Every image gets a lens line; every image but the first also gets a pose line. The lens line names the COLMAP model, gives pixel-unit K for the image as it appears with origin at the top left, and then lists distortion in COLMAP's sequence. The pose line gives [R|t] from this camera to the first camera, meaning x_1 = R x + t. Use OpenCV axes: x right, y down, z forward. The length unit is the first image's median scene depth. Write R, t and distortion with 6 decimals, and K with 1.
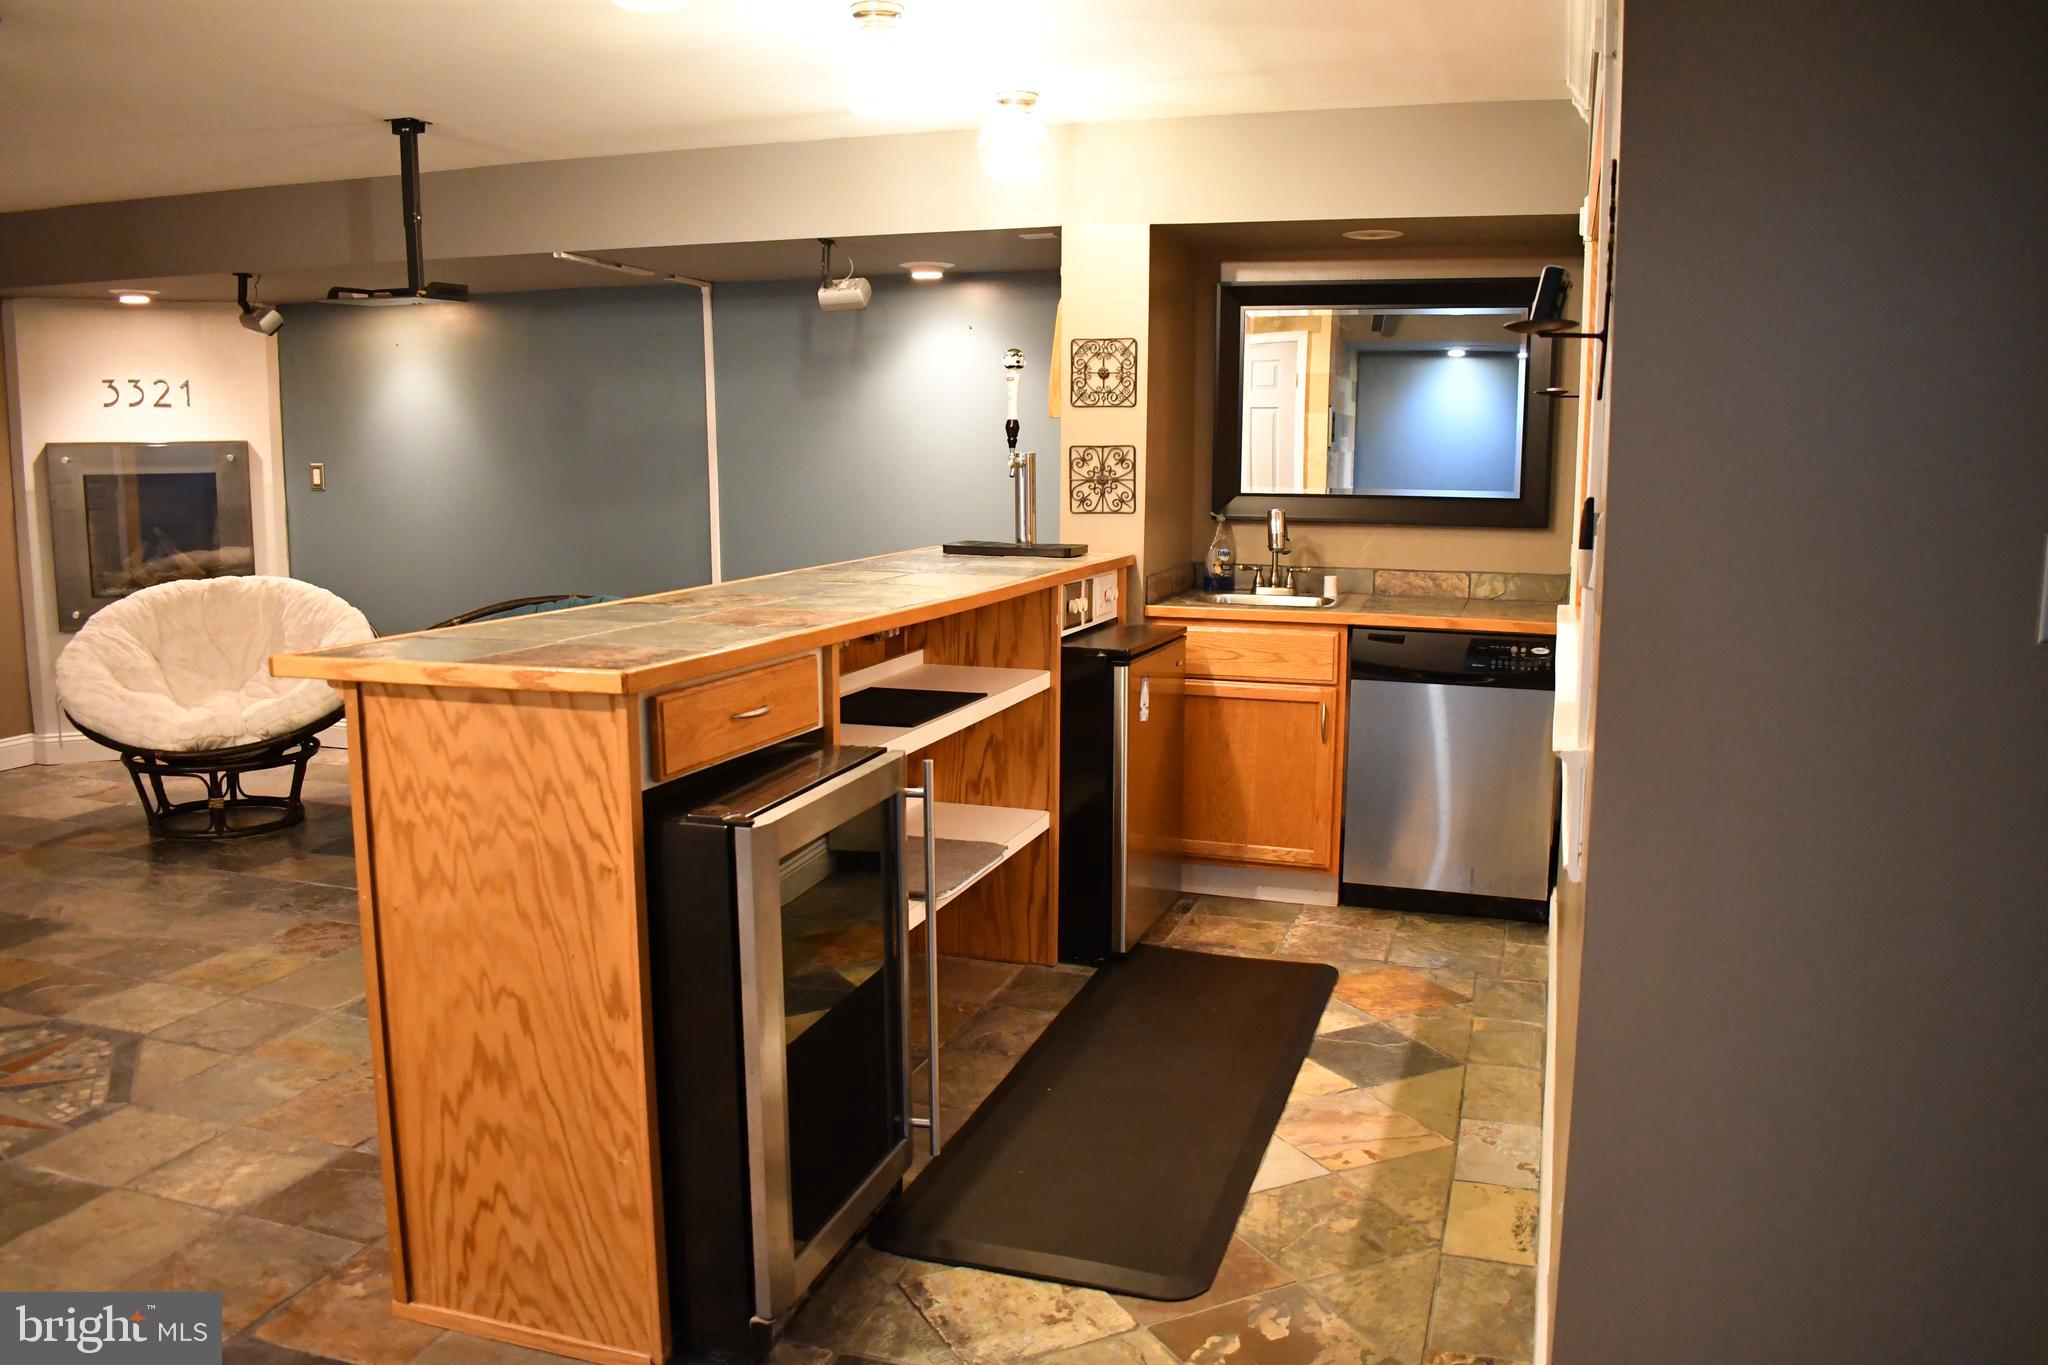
lens RADIAL K [[1581.6, 0, 1025.1], [0, 1581.6, 677.1], [0, 0, 1]] dist [-0.088939, -0.001676]
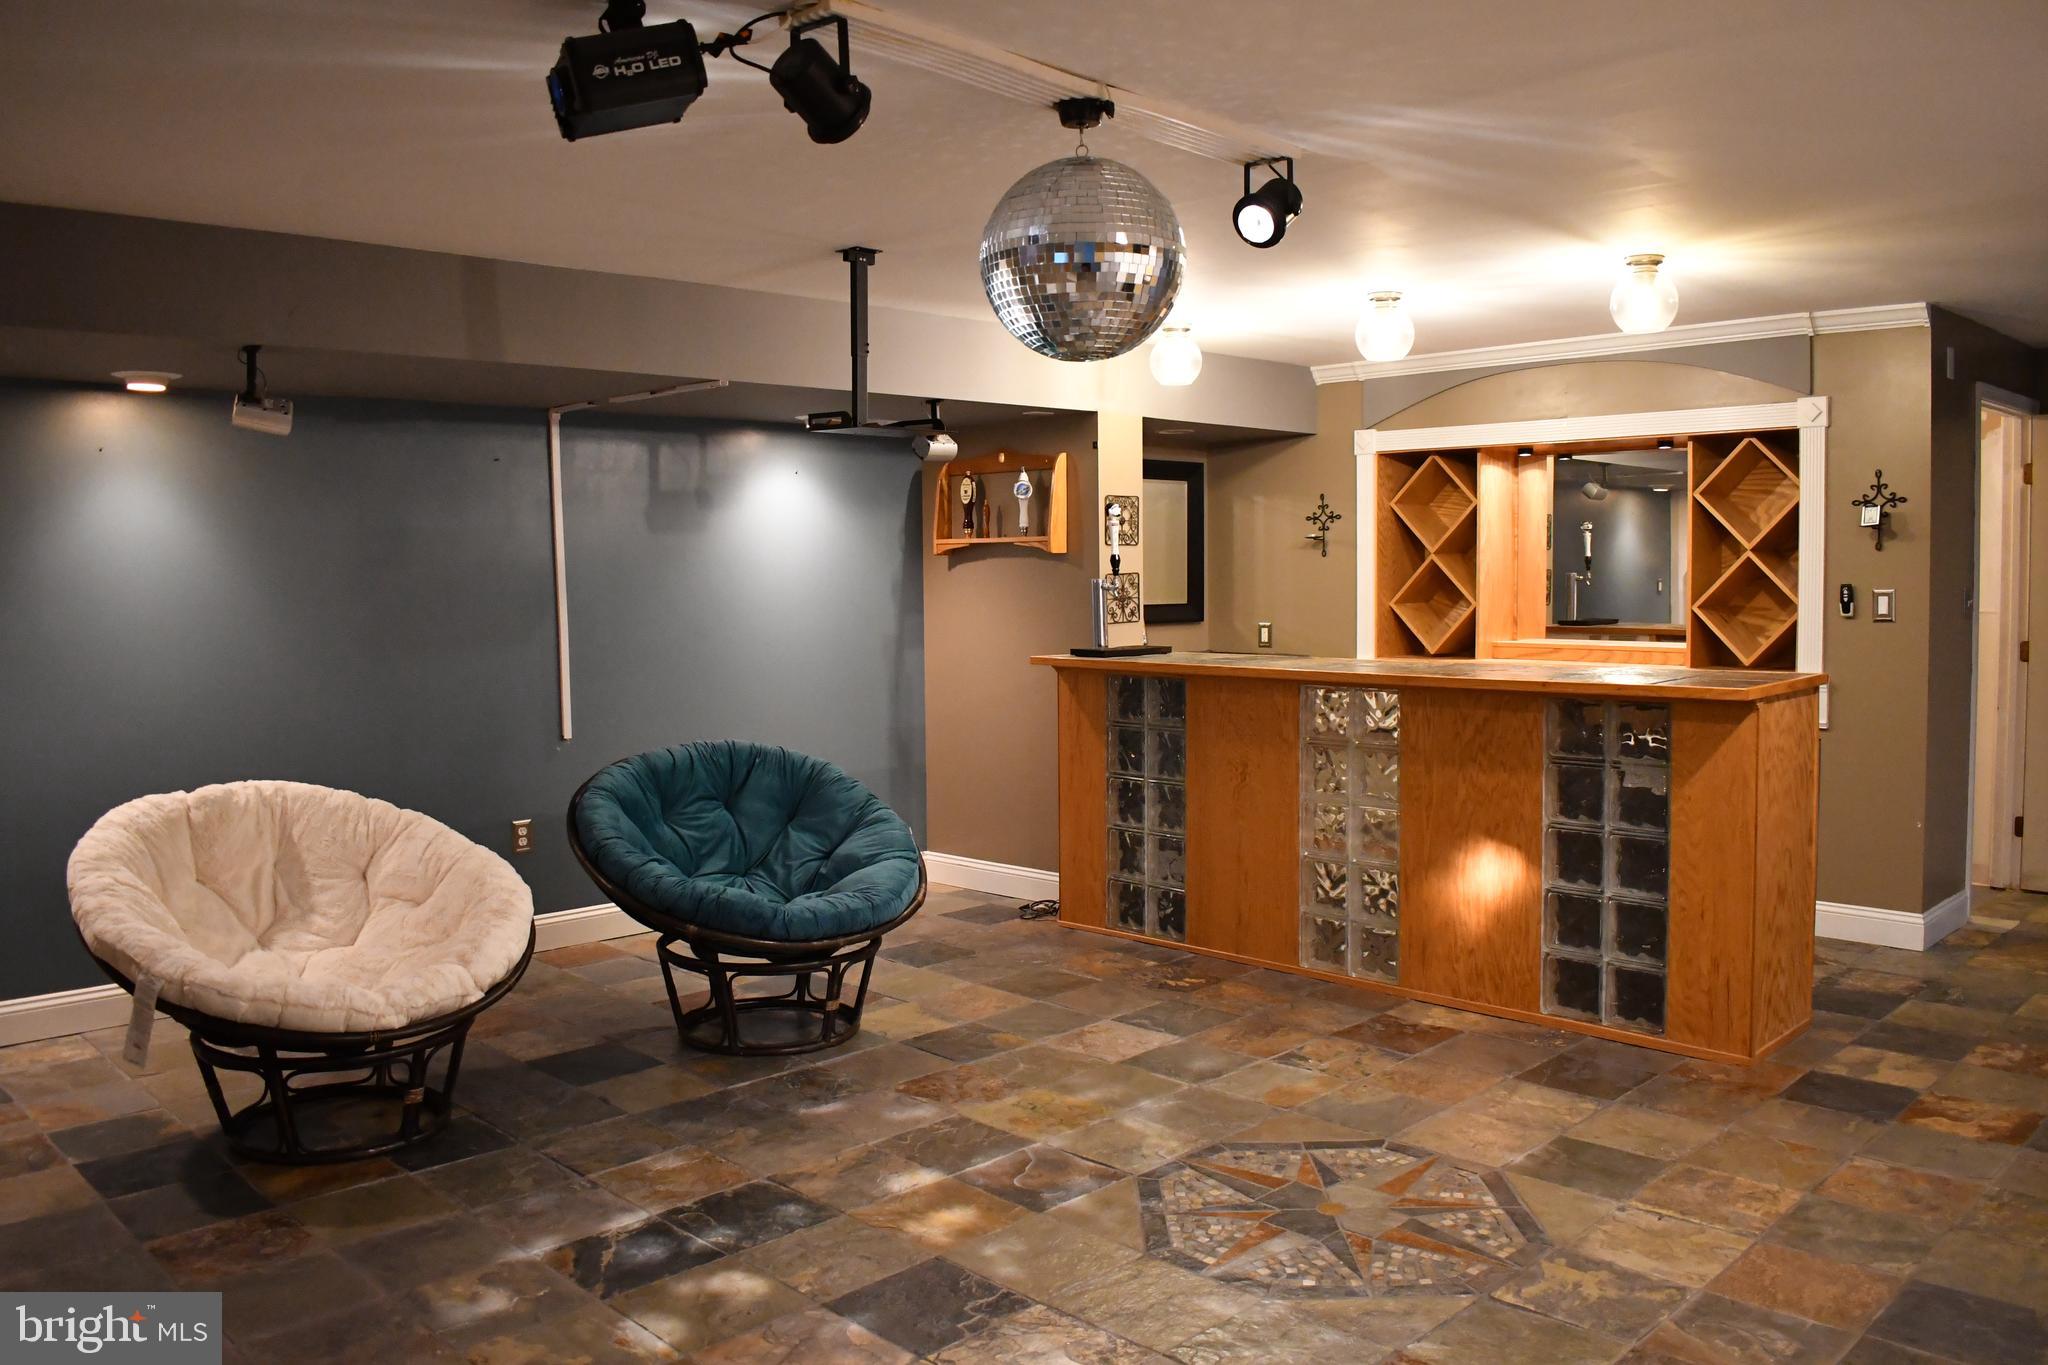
lens RADIAL K [[1581.6, 0, 1026.8], [0, 1581.6, 687.4], [0, 0, 1]] dist [-0.088939, -0.001676]
pose [[0.453227, -0.077651, 0.888007, -1.208764], [0.144049, 0.989485, 0.013004, -0.078565], [-0.879679, 0.122023, 0.459646, 0.455849]]
